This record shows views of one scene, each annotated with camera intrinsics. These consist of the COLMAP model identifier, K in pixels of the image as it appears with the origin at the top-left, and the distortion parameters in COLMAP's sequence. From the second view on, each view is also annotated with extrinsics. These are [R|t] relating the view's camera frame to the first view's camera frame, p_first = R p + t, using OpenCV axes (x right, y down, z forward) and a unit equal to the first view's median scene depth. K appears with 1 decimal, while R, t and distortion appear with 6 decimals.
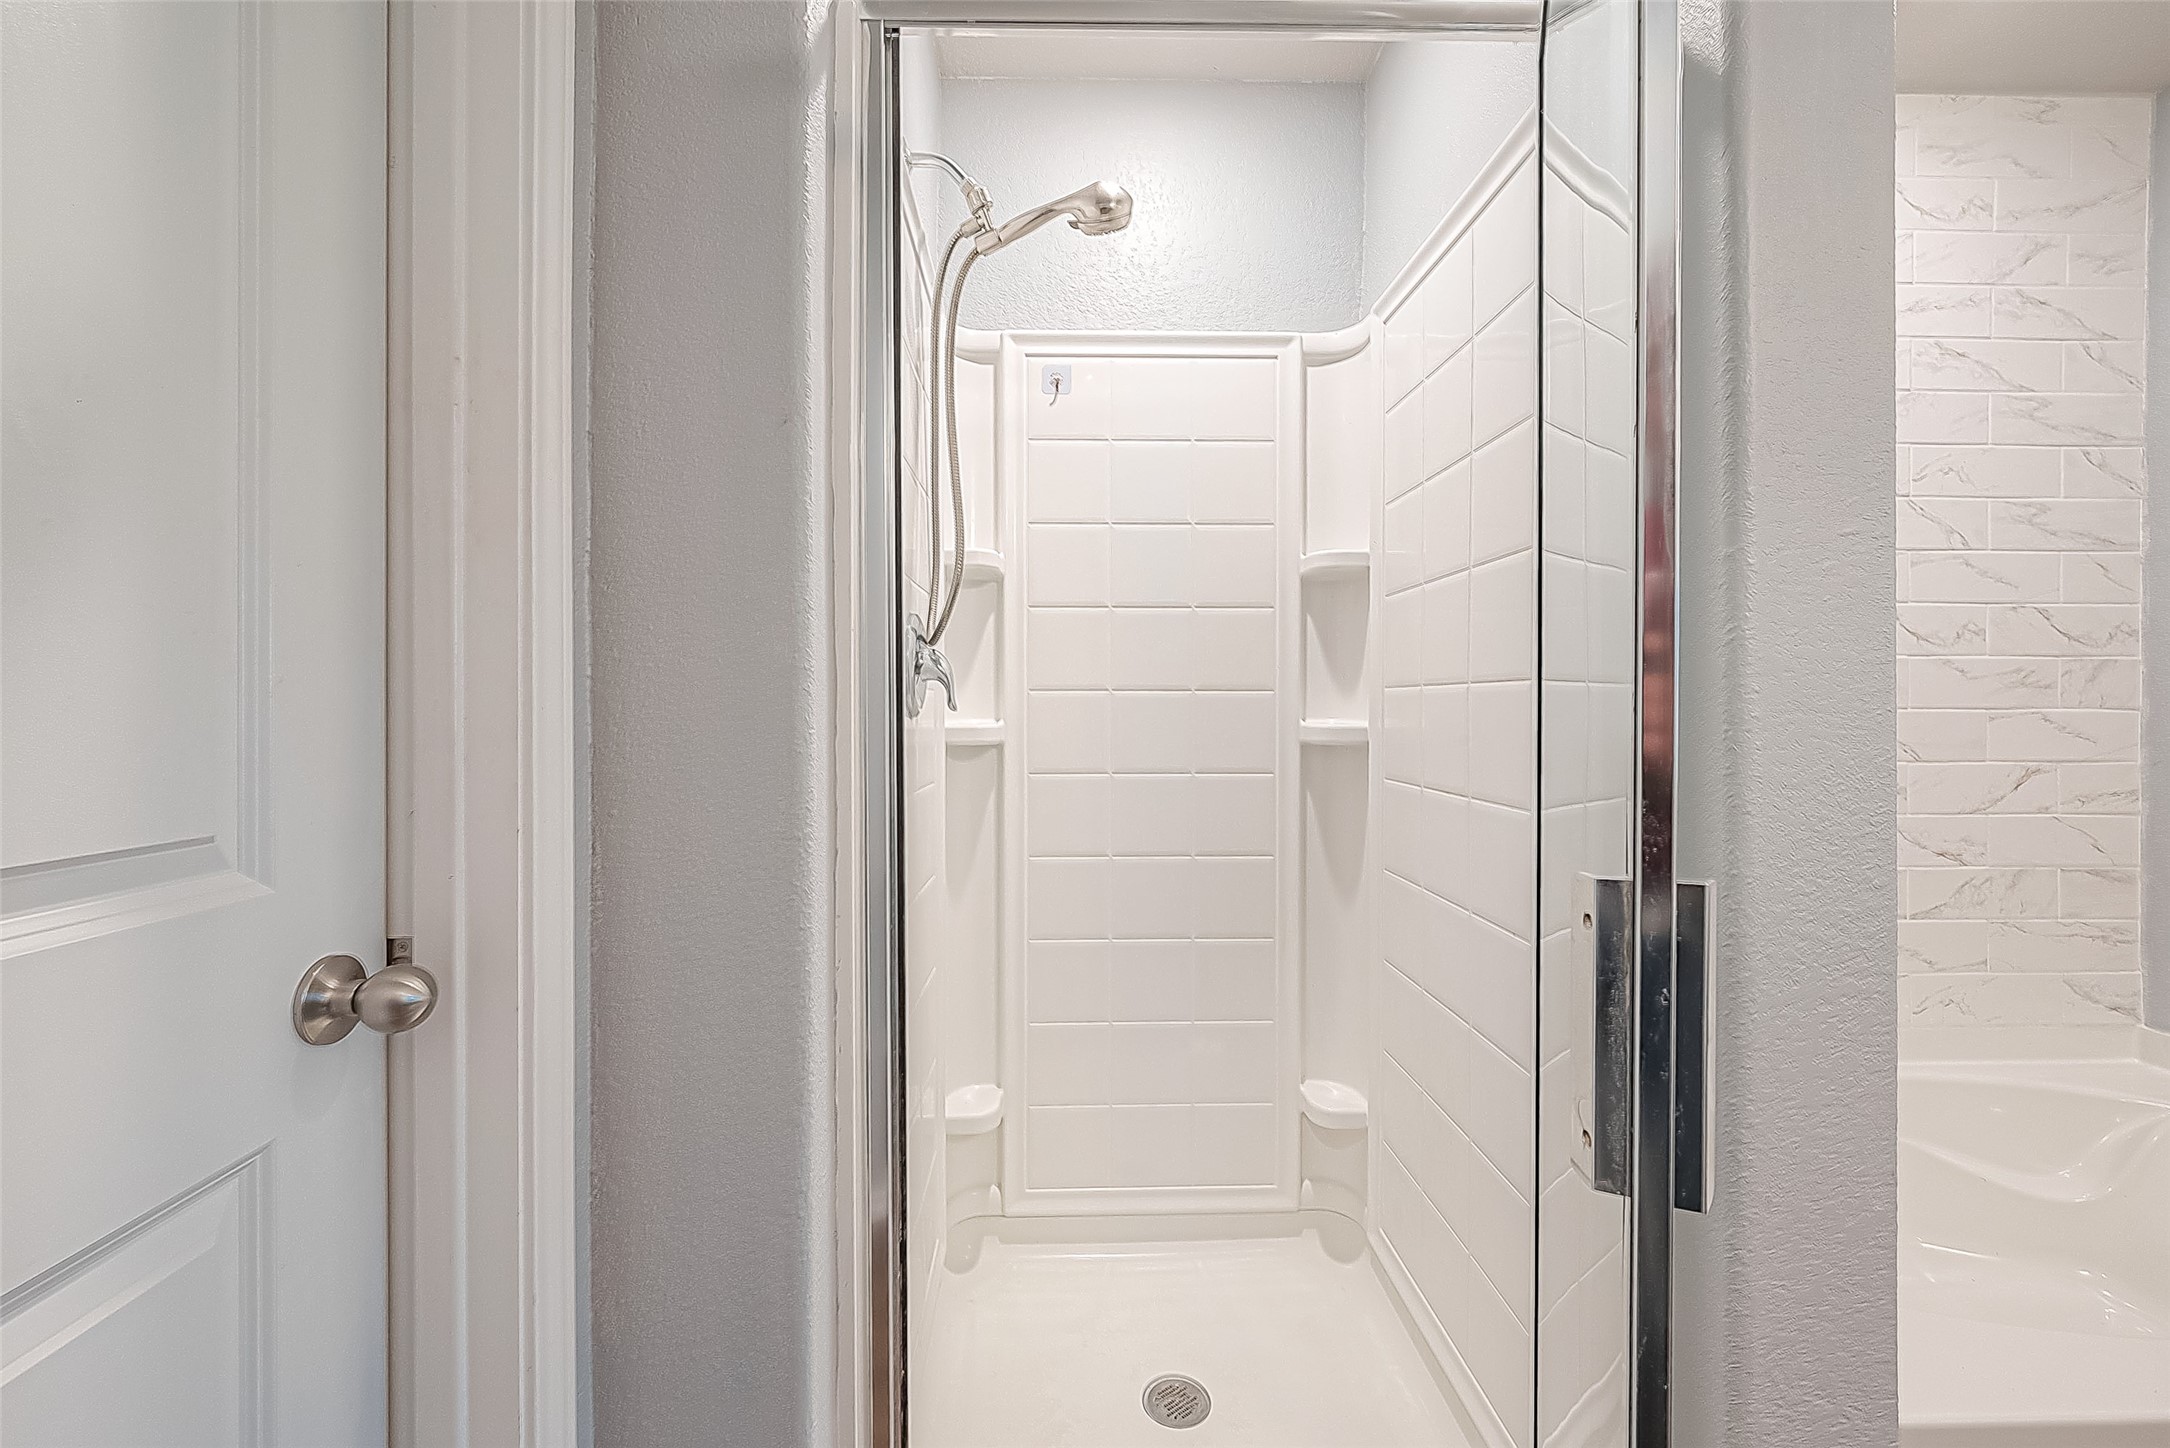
lens RADIAL K [[858.9, 0, 1090.5], [0, 858.9, 714.4], [0, 0, 1]] dist [-0.006264, 0.001654]
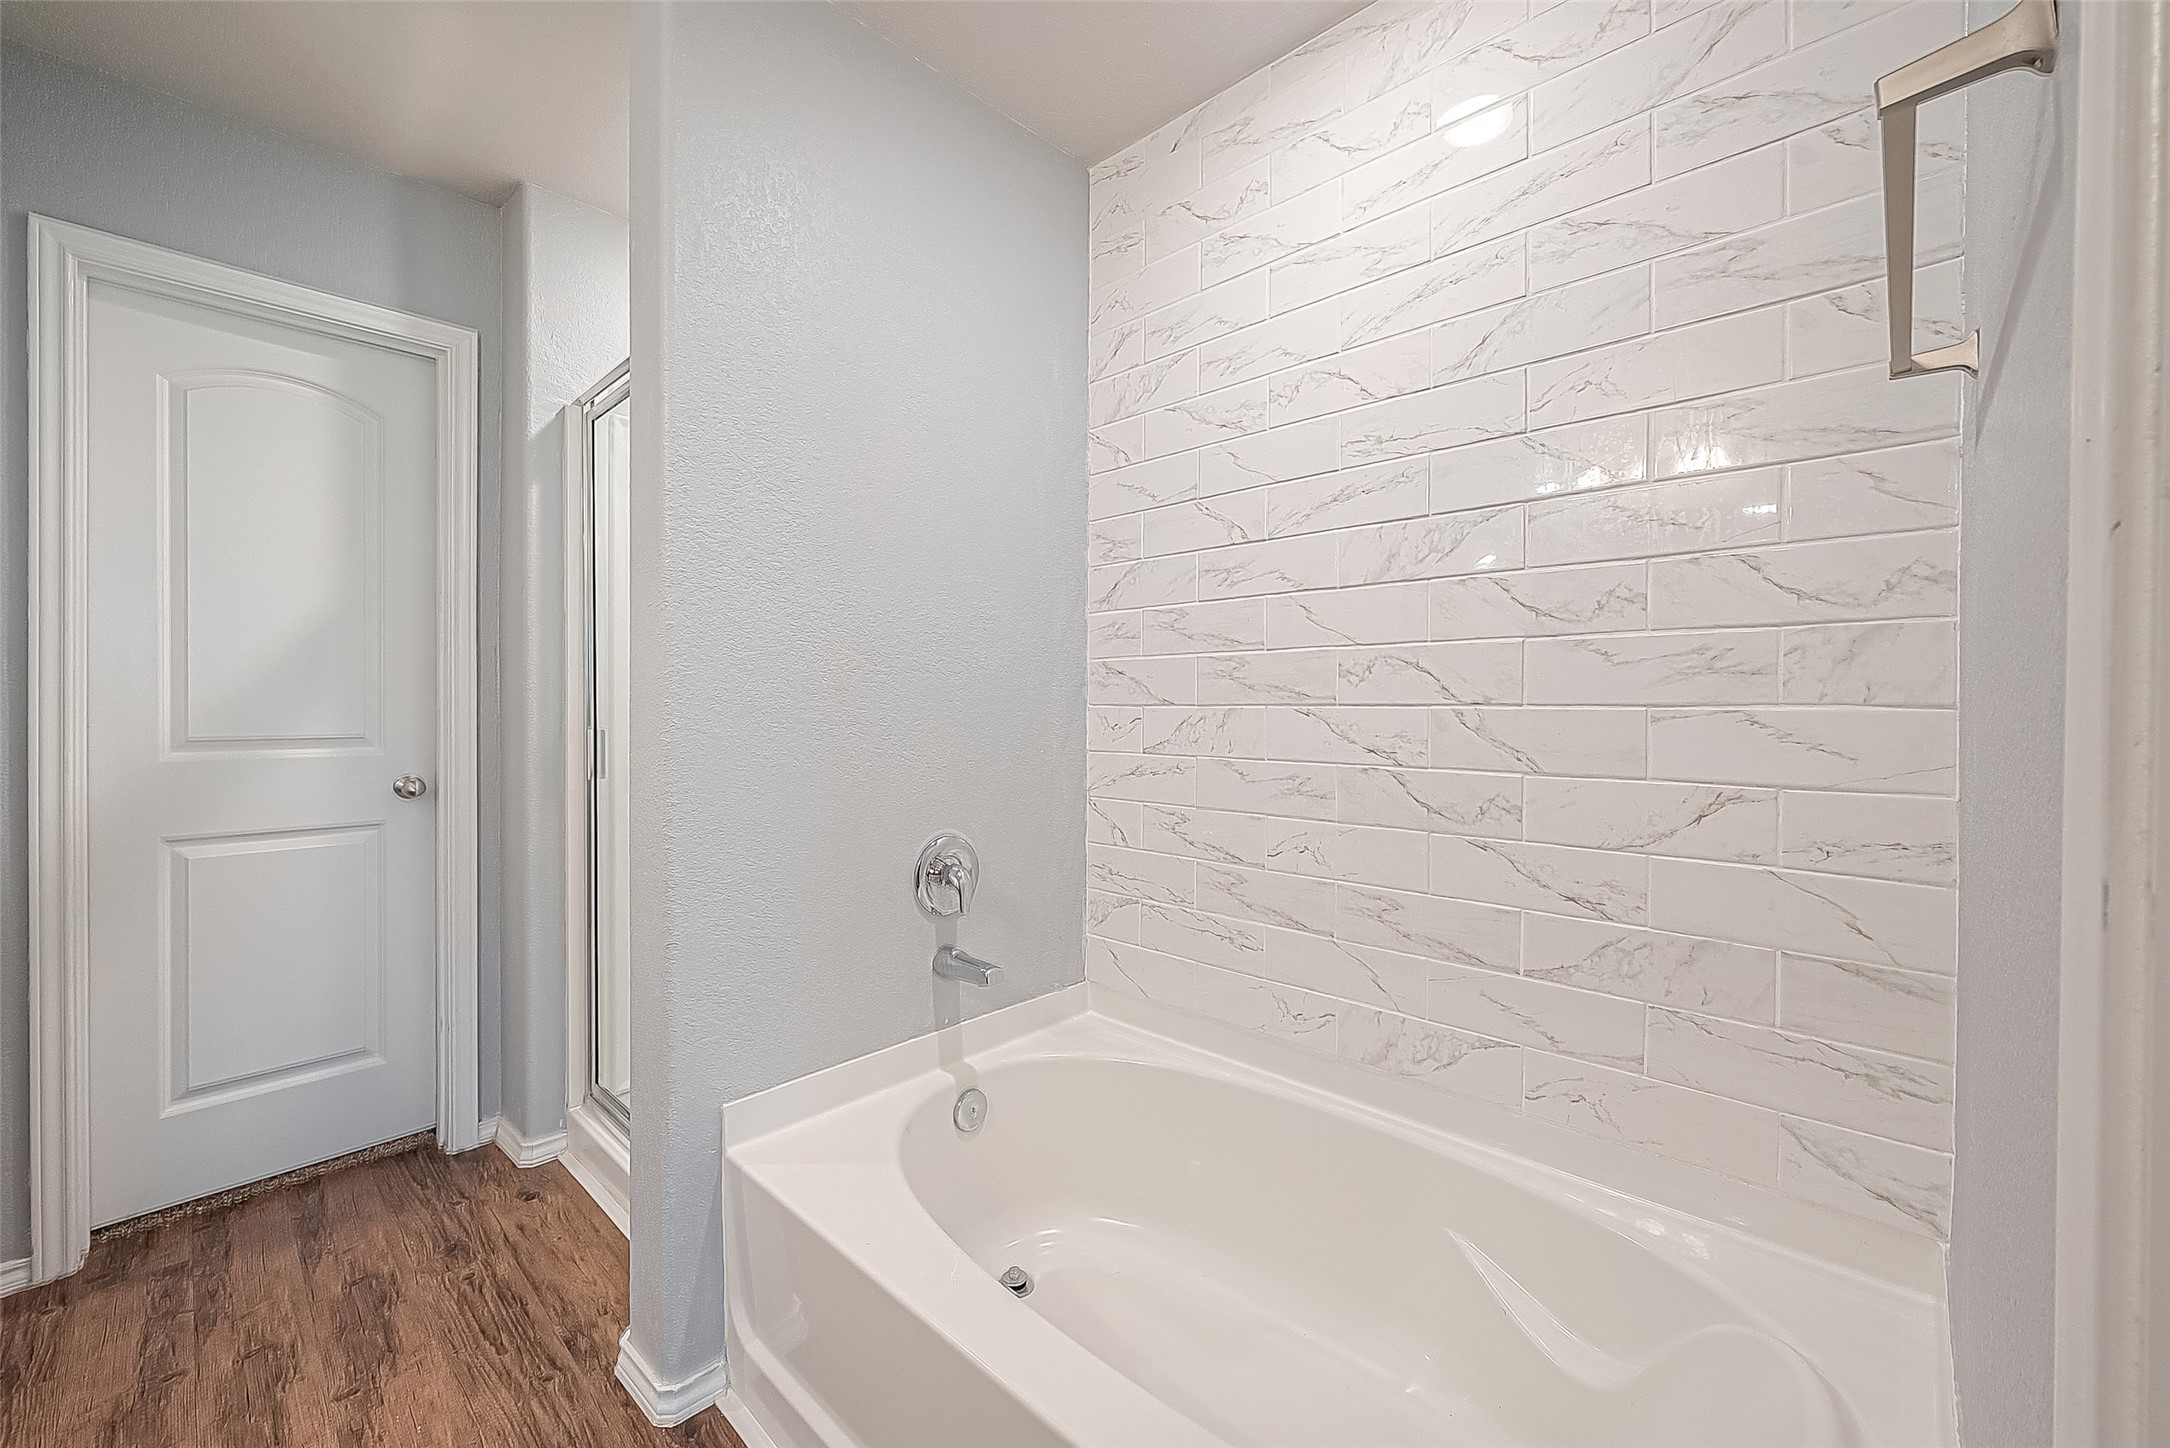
lens RADIAL K [[858.9, 0, 1091.4], [0, 858.9, 707.9], [0, 0, 1]] dist [-0.006264, 0.001654]
pose [[0.713858, 0.004580, -0.700275, 1.217747], [-0.005414, 0.999985, 0.001022, -0.002822], [0.700269, 0.003062, 0.713872, 0.167142]]
